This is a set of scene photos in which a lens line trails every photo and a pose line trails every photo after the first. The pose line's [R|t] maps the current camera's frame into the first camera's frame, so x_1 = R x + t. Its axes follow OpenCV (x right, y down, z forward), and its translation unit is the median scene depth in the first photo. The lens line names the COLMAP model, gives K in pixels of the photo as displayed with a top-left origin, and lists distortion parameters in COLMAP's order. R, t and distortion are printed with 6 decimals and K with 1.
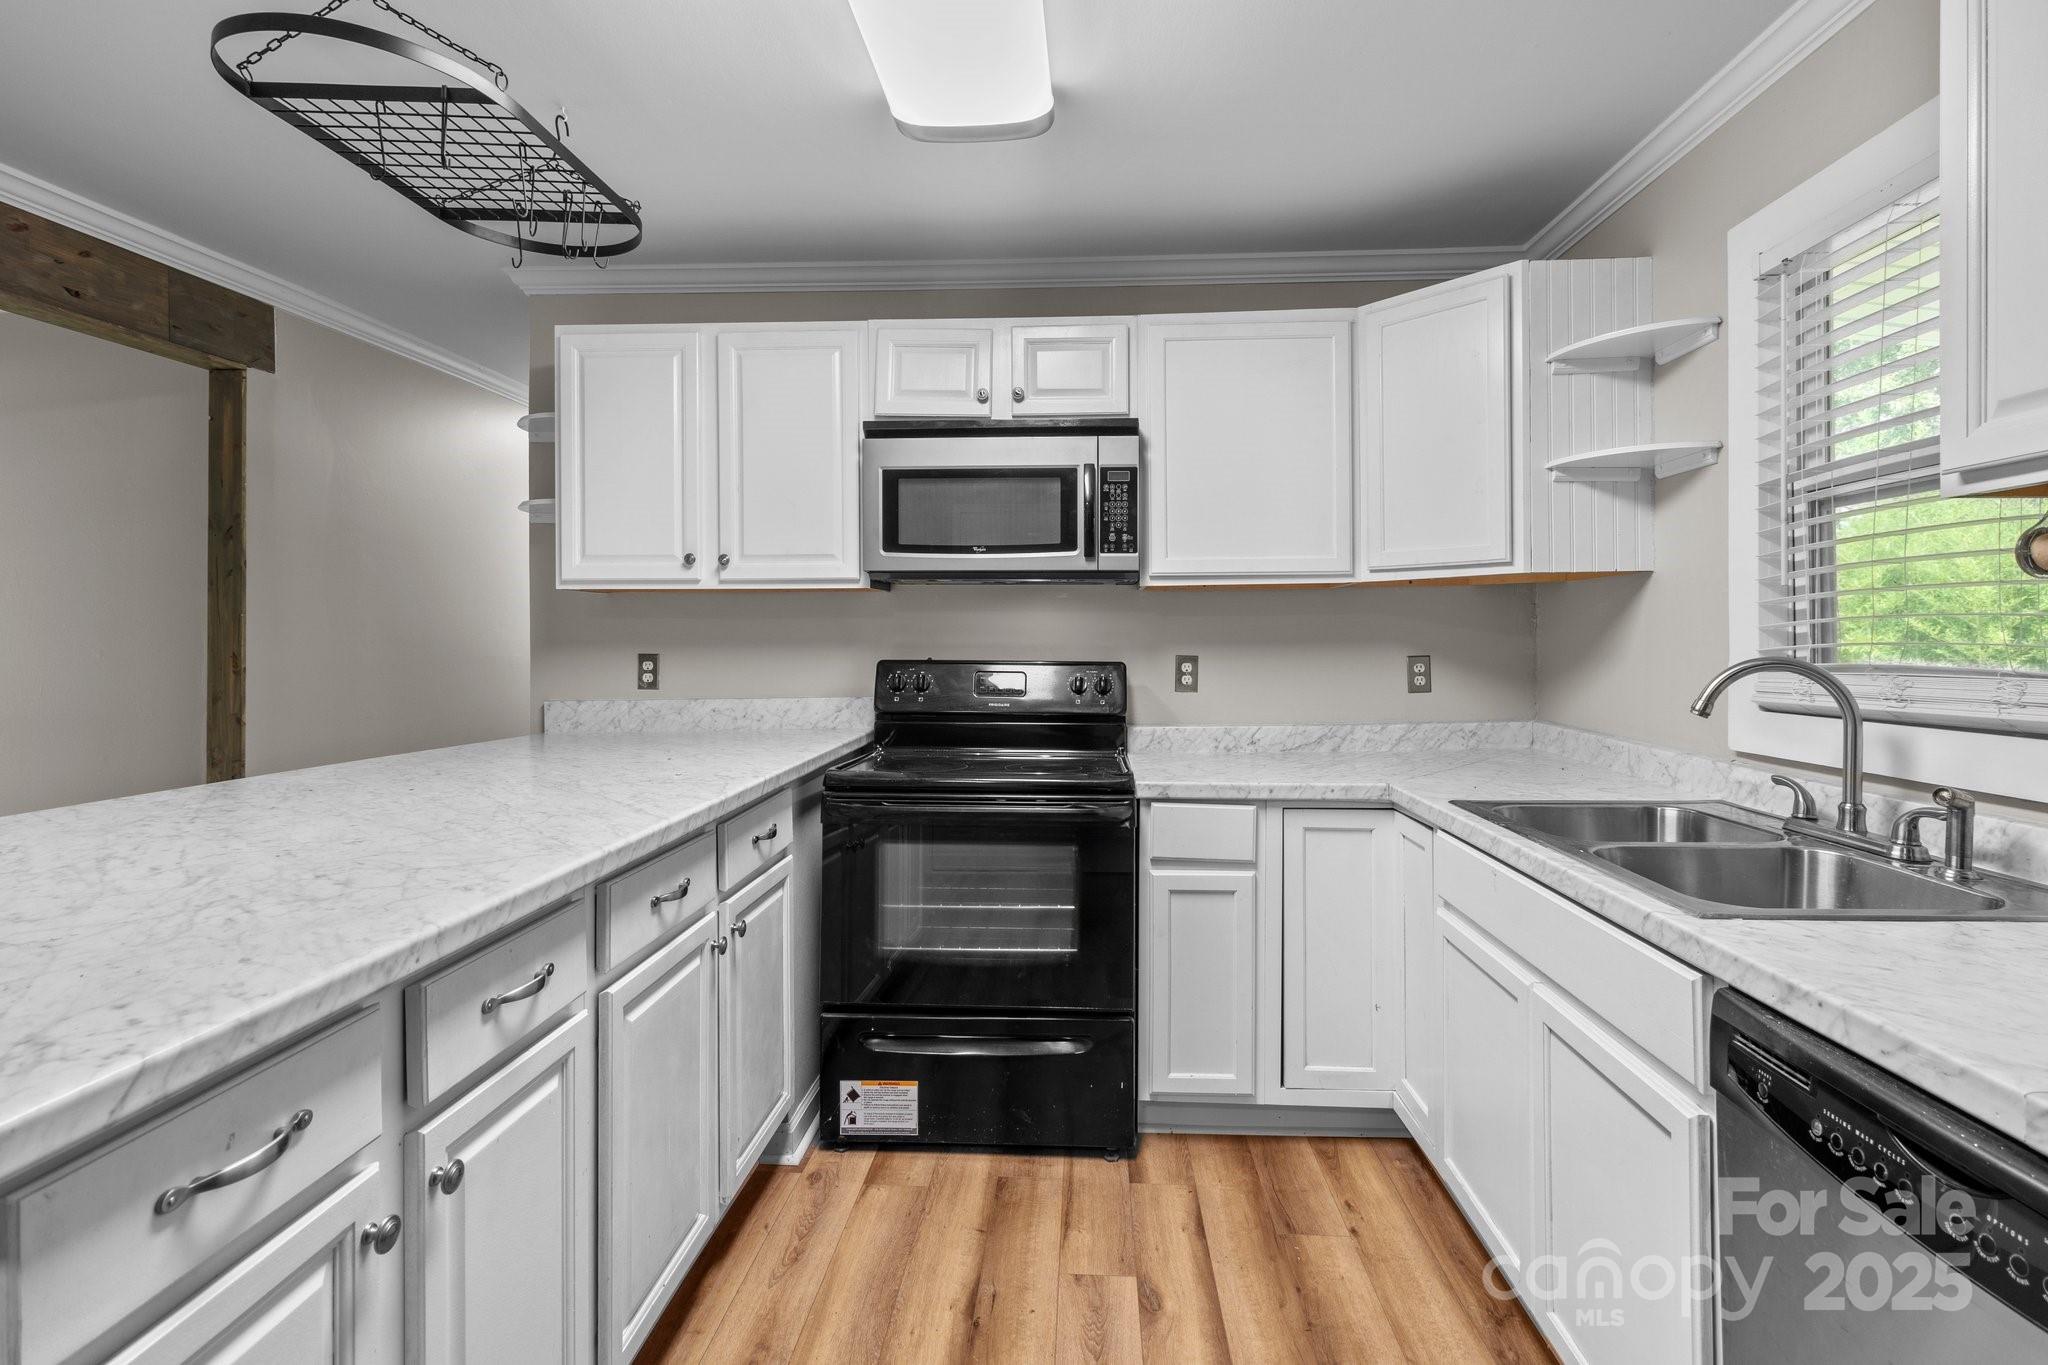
lens RADIAL K [[956.1, 0, 1026.9], [0, 956.1, 635.1], [0, 0, 1]] dist [-0.002848, 0.000328]
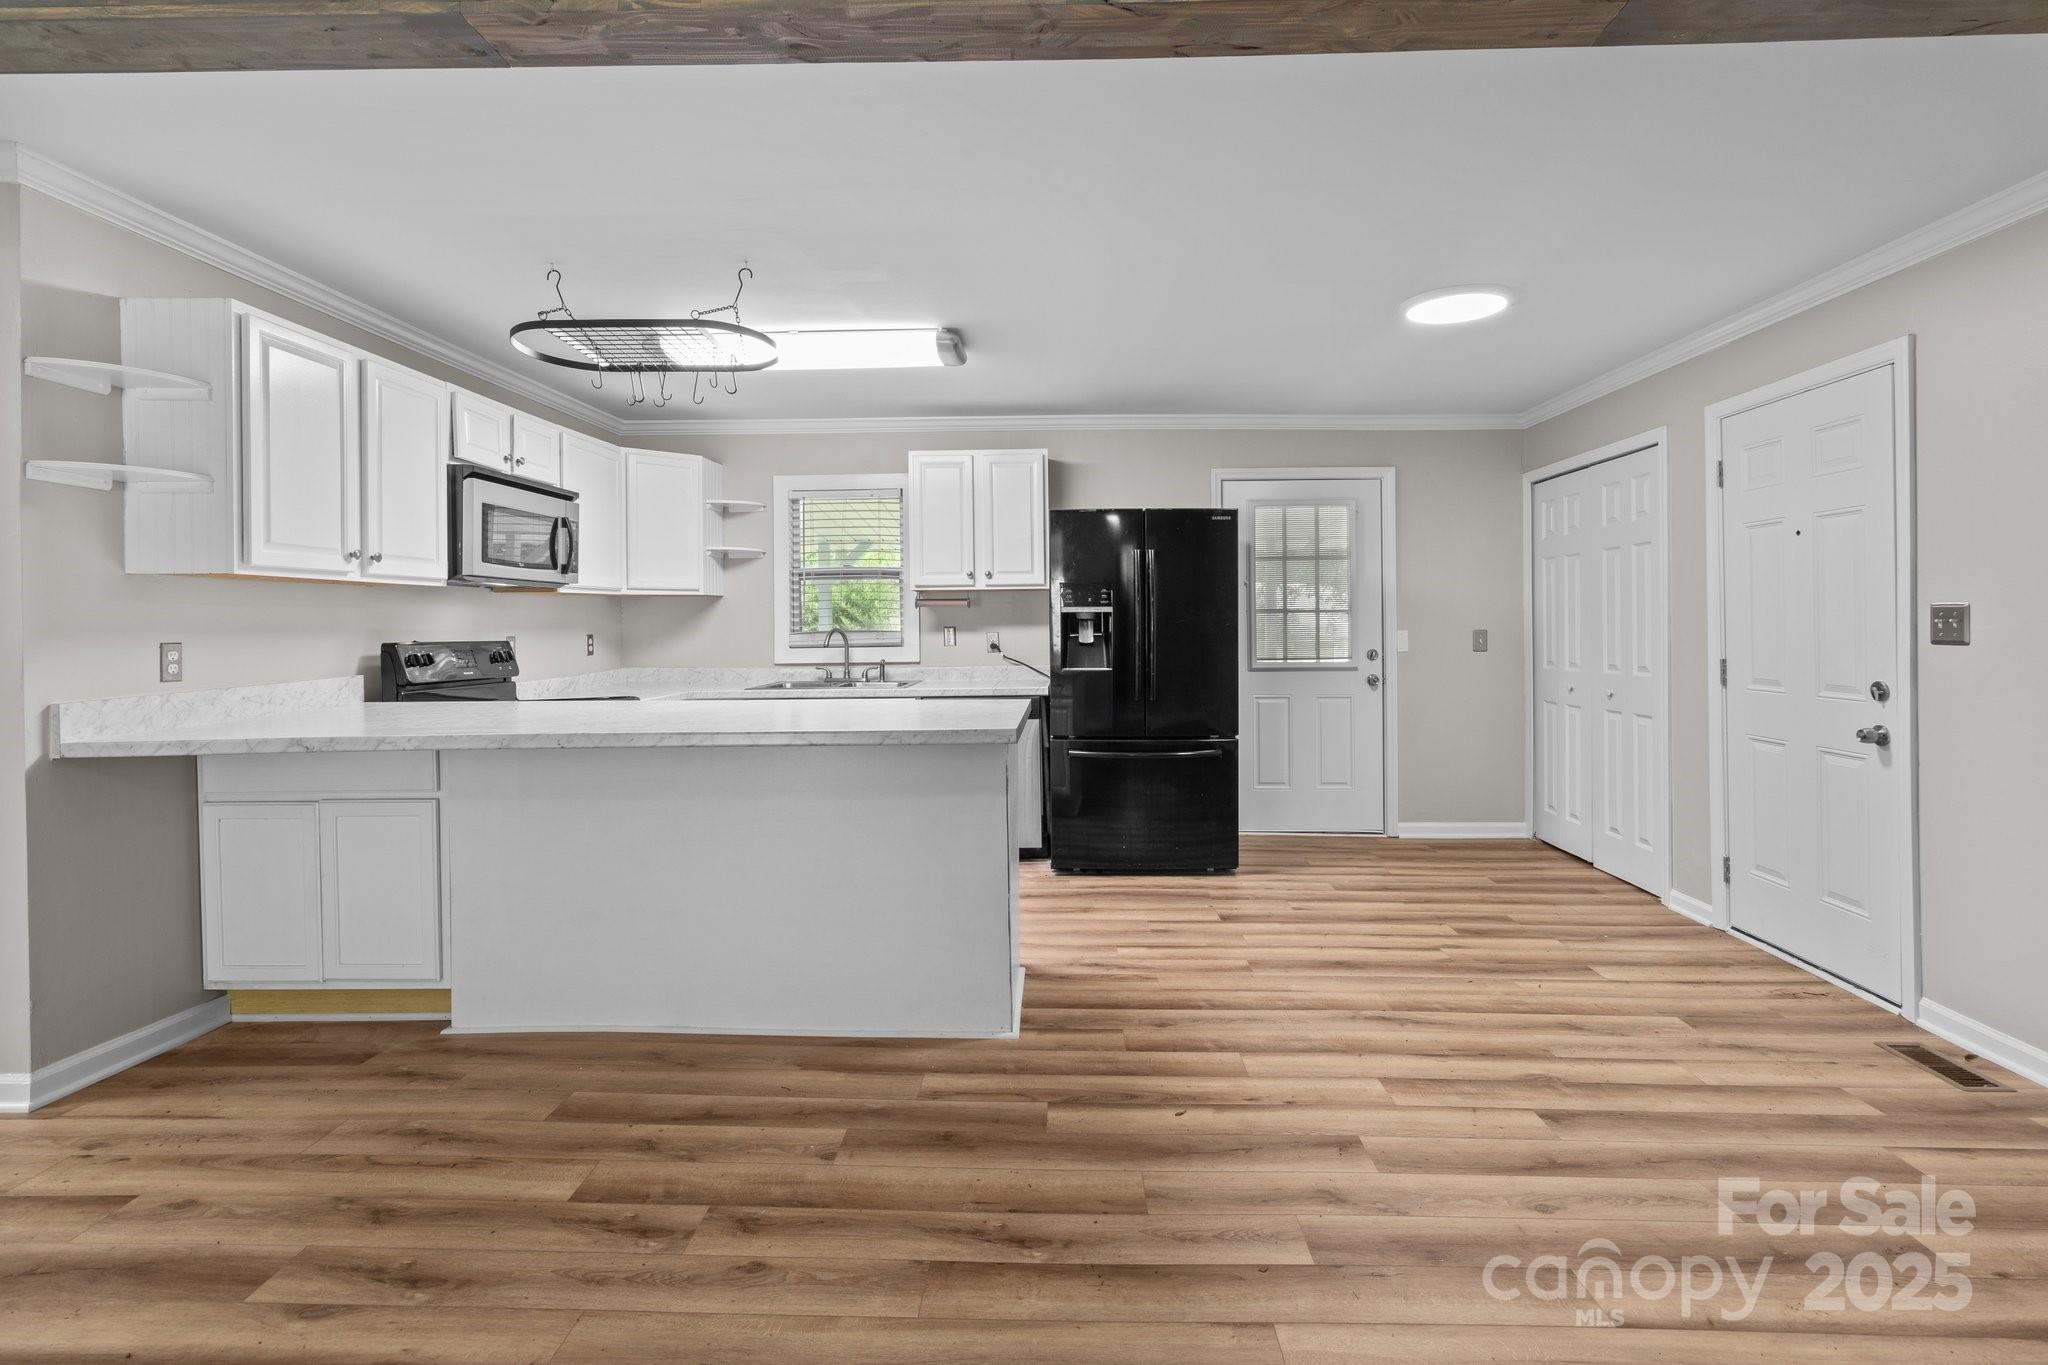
lens RADIAL K [[956.1, 0, 1052.4], [0, 956.1, 623.2], [0, 0, 1]] dist [-0.002848, 0.000328]
pose [[-0.039171, 0.000517, 0.999232, -1.563791], [0.000876, 0.999999, -0.000483, 0.002578], [-0.999232, 0.000856, -0.039172, 0.230681]]
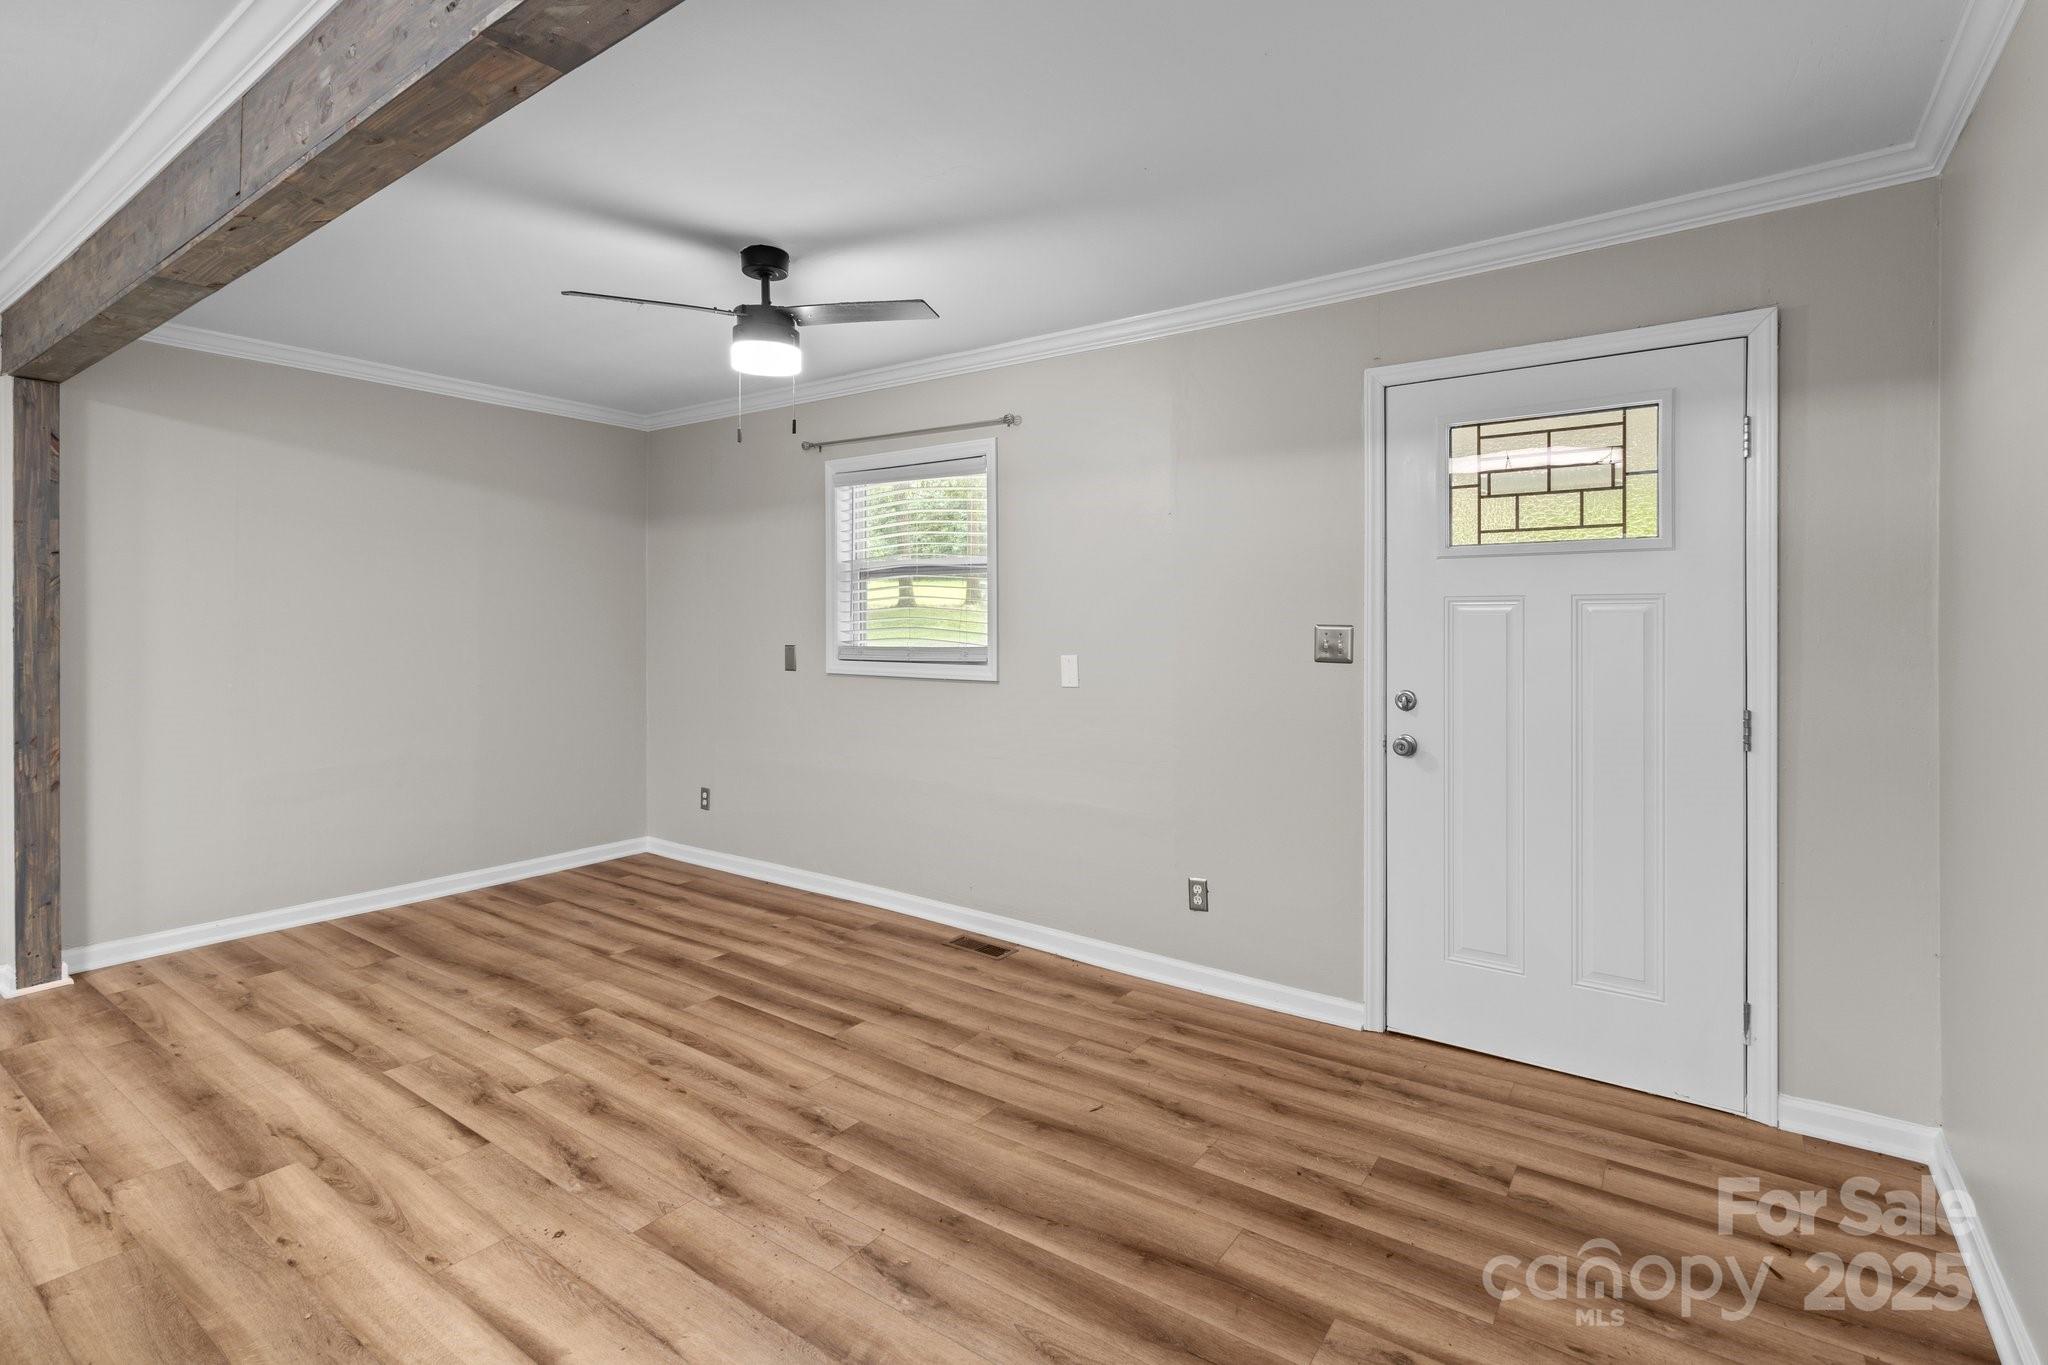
lens RADIAL K [[956.1, 0, 1050.2], [0, 956.1, 625.4], [0, 0, 1]] dist [-0.002848, 0.000328]
pose [[-0.521770, 0.003672, -0.853078, -0.720813], [0.000470, 0.999992, 0.004017, -0.011330], [0.853086, 0.001695, -0.521767, 1.057498]]
